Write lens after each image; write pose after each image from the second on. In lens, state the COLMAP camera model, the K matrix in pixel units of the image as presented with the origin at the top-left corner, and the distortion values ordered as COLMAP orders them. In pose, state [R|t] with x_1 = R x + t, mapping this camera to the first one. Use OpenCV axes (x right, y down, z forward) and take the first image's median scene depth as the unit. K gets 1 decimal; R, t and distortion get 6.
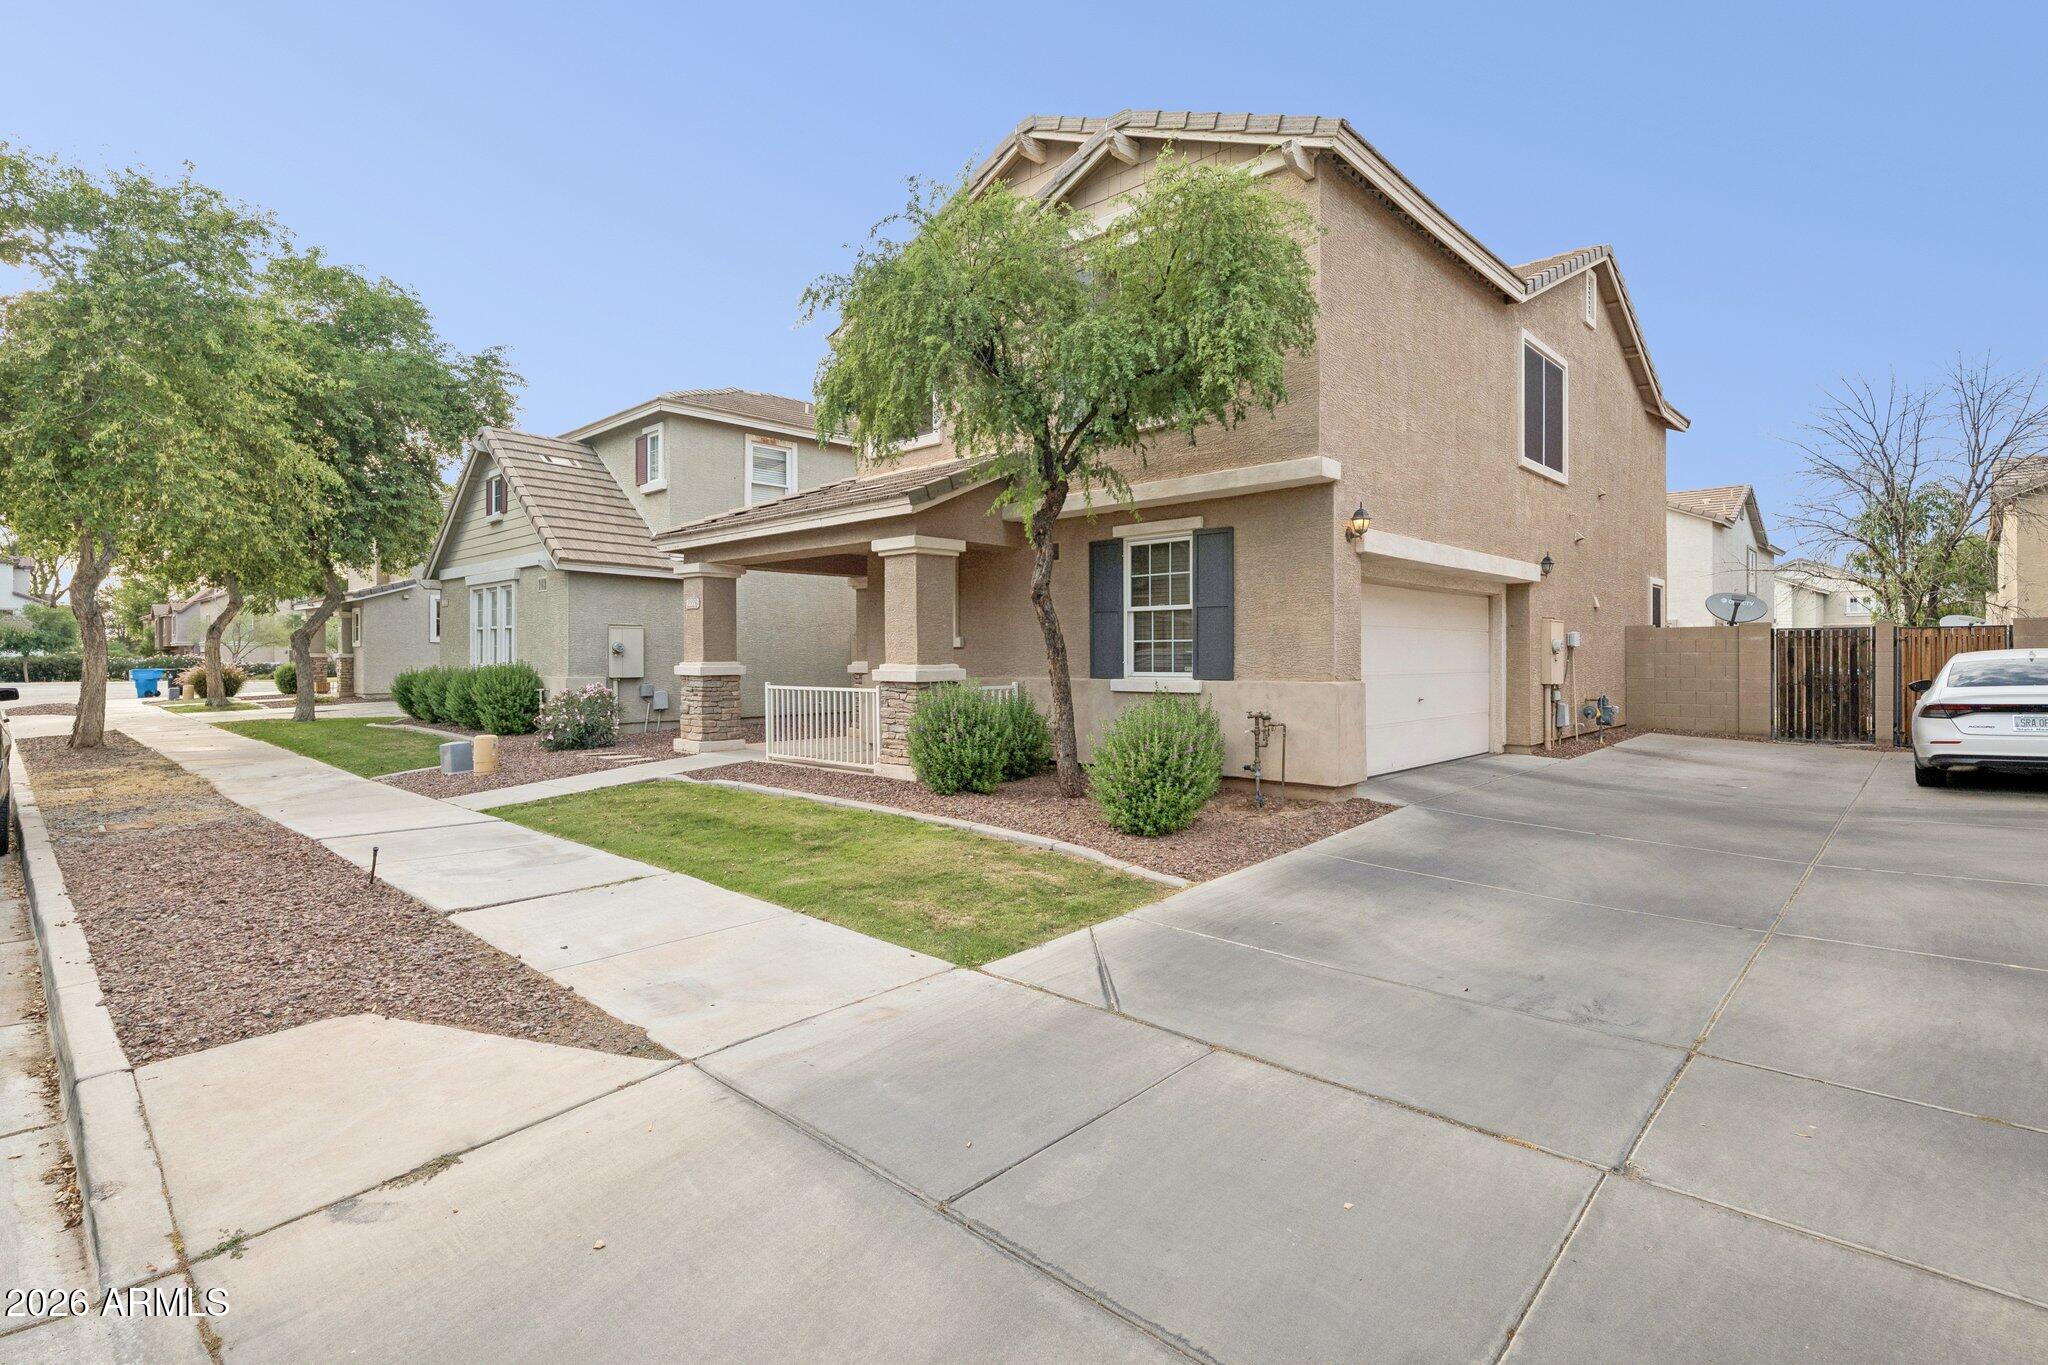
lens RADIAL K [[992.9, 0, 1019.1], [0, 992.9, 649.5], [0, 0, 1]] dist [-0.000718, -0.000052]
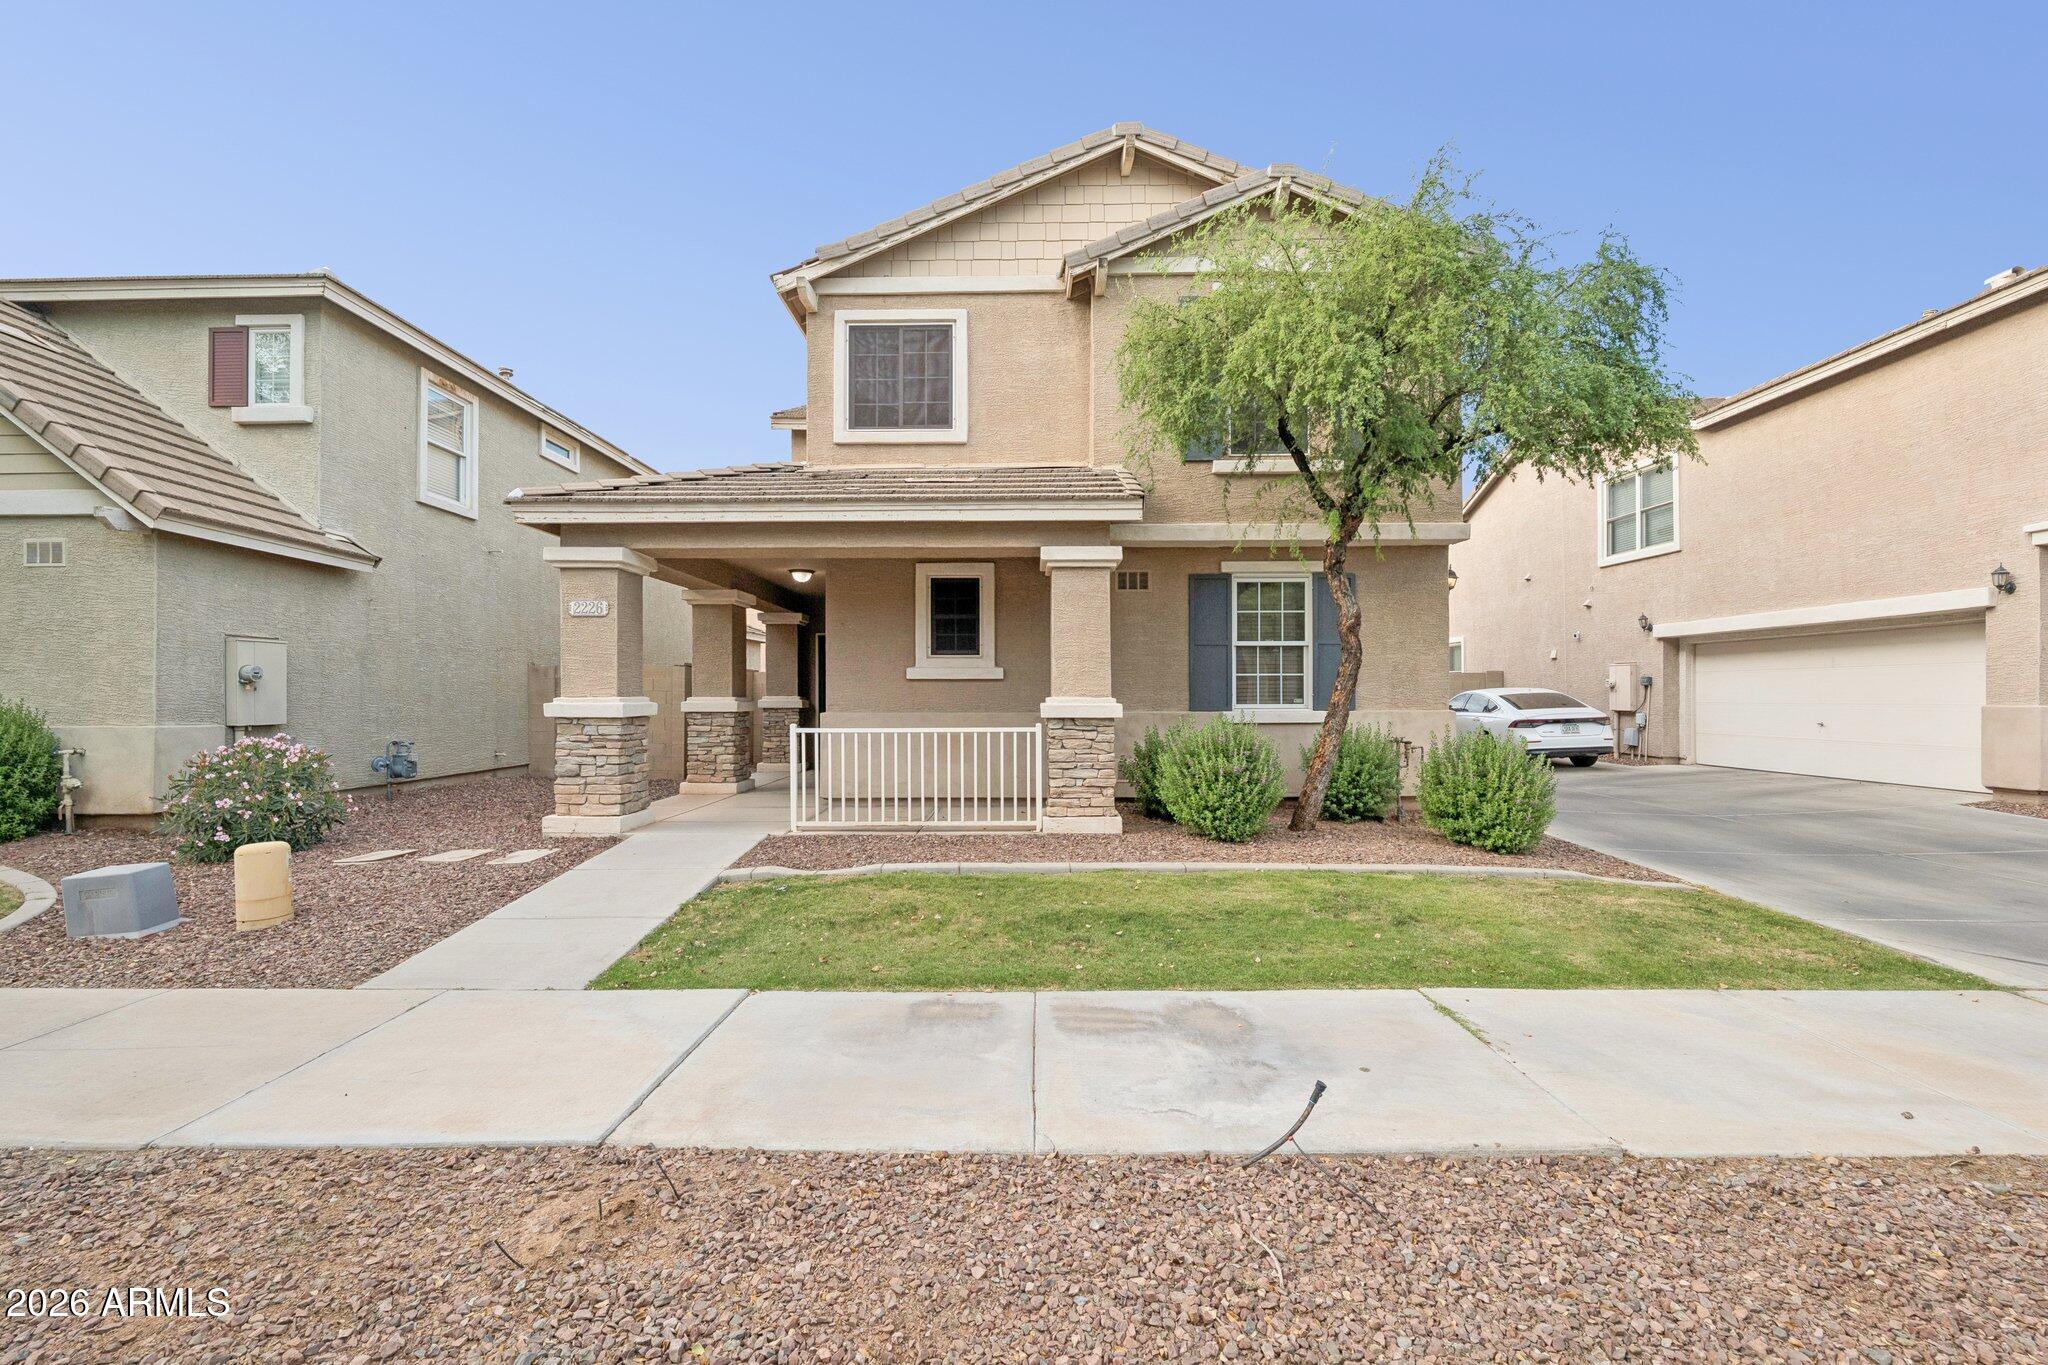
lens RADIAL K [[850.1, 0, 1024.0], [0, 850.1, 682.5], [0, 0, 1]] dist [-0.009277, -0.000140]
pose [[0.730029, 0.009984, 0.683343, -0.639327], [-0.004031, 0.999939, -0.010304, 0.009894], [-0.683404, 0.004768, 0.730025, 0.499463]]
